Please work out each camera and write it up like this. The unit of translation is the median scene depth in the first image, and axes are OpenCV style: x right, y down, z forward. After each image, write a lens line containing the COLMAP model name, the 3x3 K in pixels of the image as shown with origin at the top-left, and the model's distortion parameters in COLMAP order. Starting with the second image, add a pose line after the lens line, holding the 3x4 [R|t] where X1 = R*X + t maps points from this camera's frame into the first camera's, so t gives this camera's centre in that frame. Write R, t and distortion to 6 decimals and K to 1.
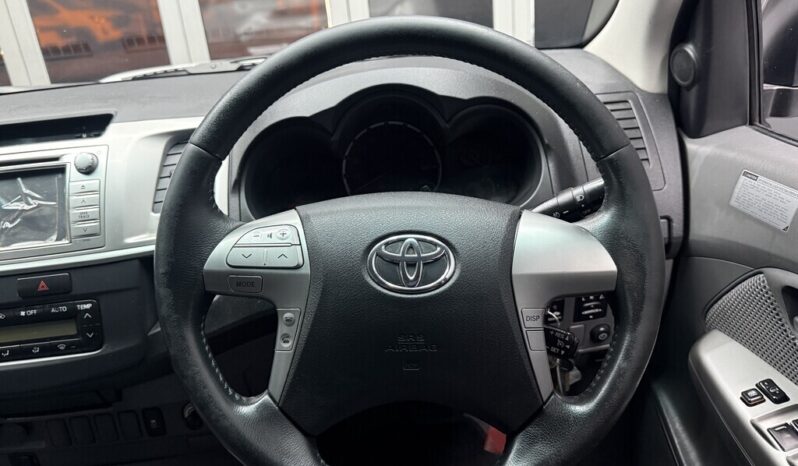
lens RADIAL K [[647.9, 0, 404.9], [0, 647.9, 203.8], [0, 0, 1]] dist [-0.002804, -0.008498]
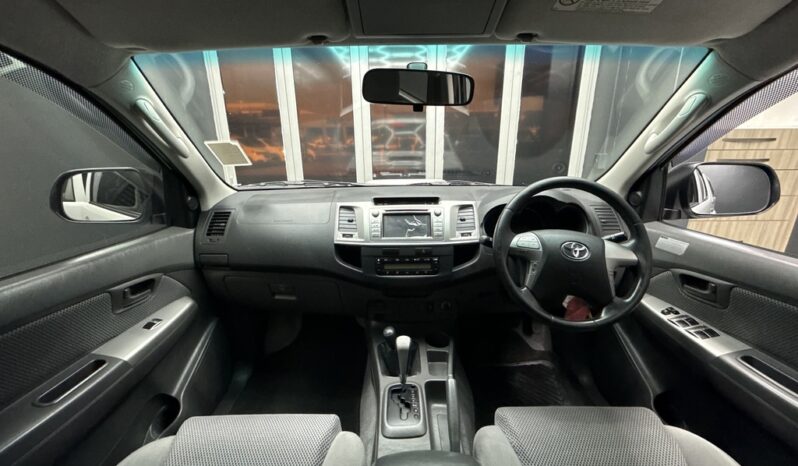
lens RADIAL K [[315.8, 0, 396.4], [0, 315.8, 220.6], [0, 0, 1]] dist [0.001654, 0.000306]
pose [[0.994667, 0.093411, -0.043720, -0.628785], [-0.097074, 0.991114, -0.090933, 0.130851], [0.034838, 0.094693, 0.994897, -0.489346]]
